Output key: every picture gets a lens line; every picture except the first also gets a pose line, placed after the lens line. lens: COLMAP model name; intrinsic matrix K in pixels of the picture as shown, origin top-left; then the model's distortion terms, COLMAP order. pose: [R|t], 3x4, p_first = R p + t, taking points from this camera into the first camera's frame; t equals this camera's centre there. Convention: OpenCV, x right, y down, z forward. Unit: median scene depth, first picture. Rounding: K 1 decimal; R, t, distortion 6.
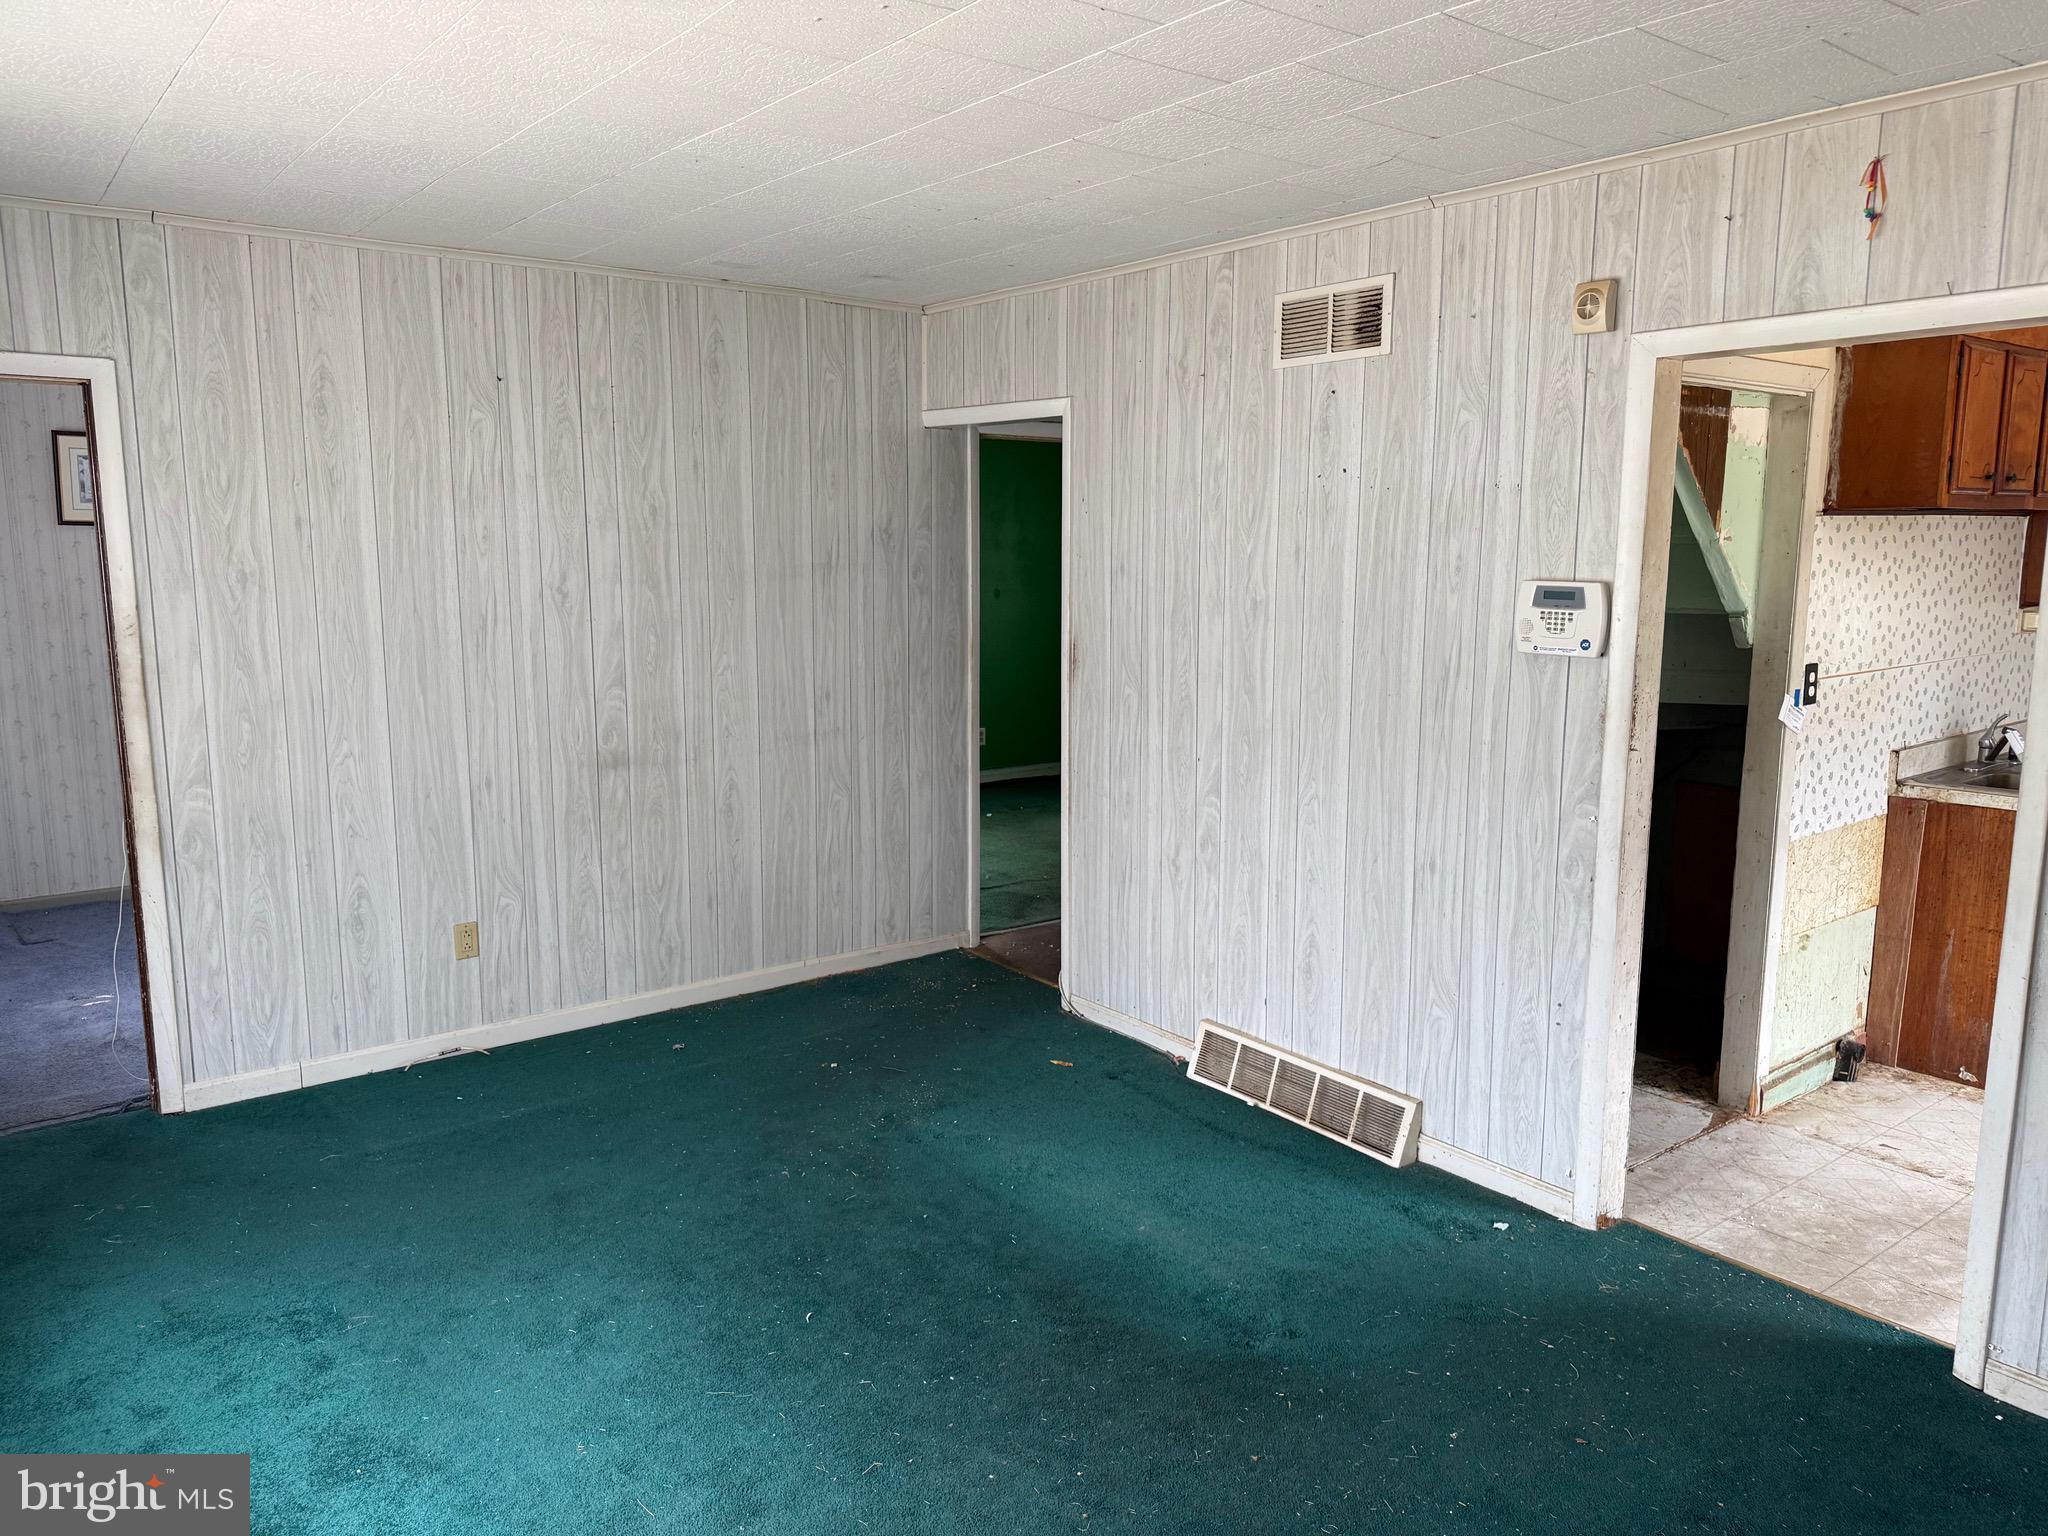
lens RADIAL K [[1442.7, 0, 1020.9], [0, 1442.7, 761.4], [0, 0, 1]] dist [0.089160, -0.134744]
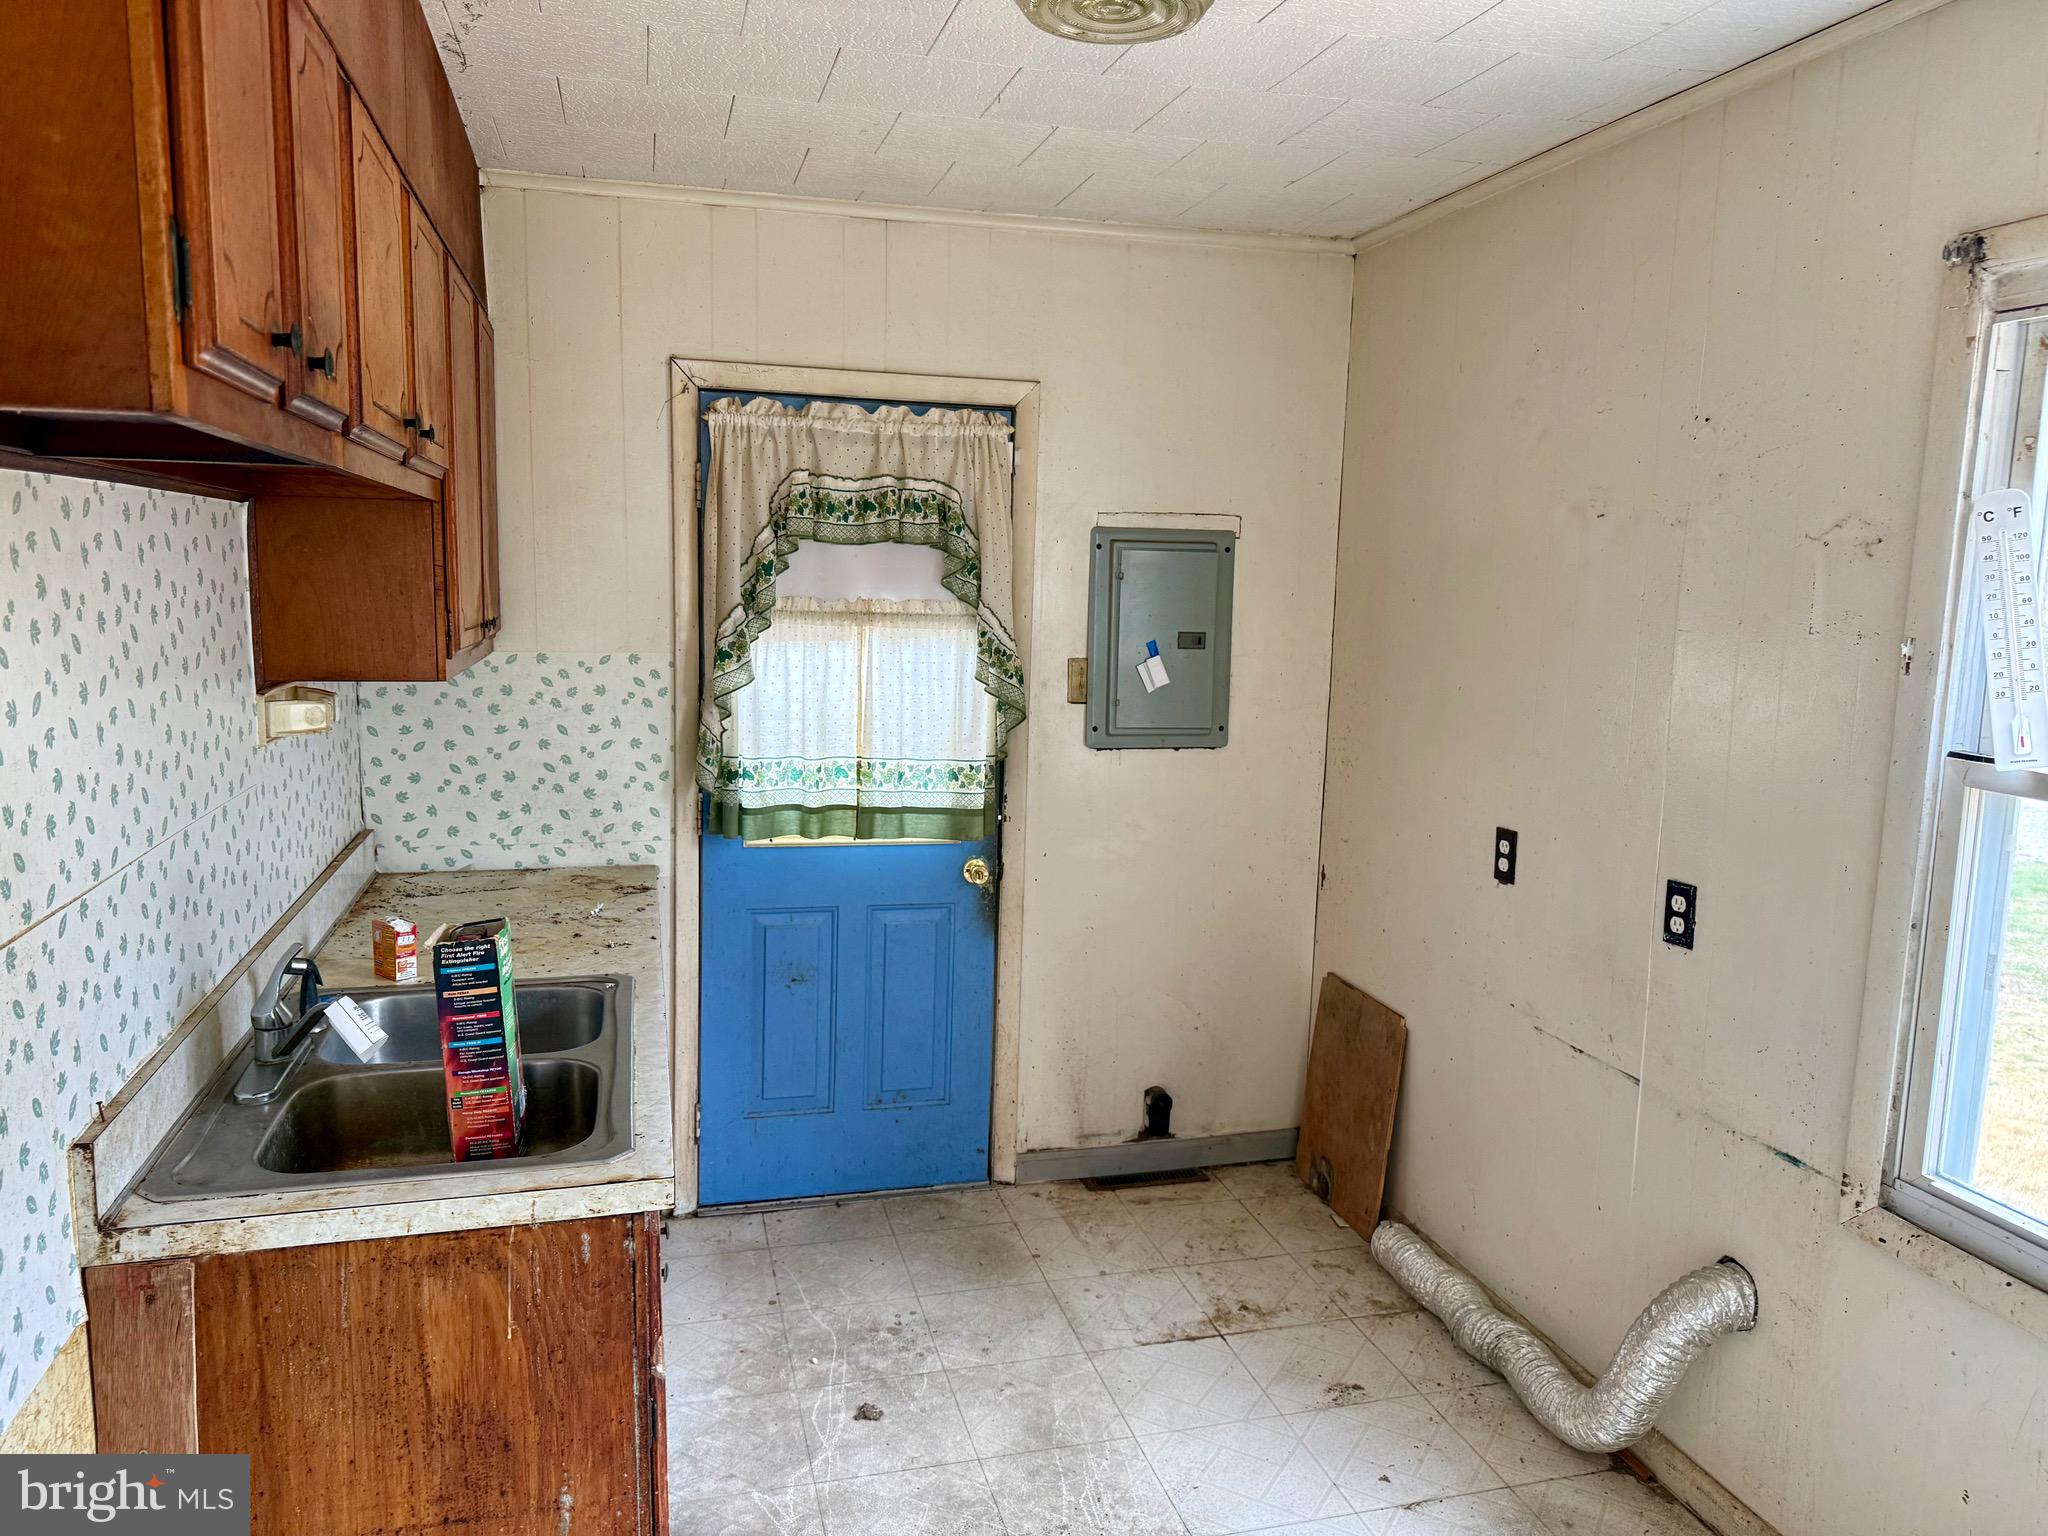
lens RADIAL K [[1442.7, 0, 1020.9], [0, 1442.7, 761.4], [0, 0, 1]] dist [0.089160, -0.134744]
pose [[0.391294, -0.111948, 0.913431, 0.376550], [0.125510, 0.989791, 0.067541, -0.093544], [-0.911667, 0.088216, 0.401350, 0.646136]]
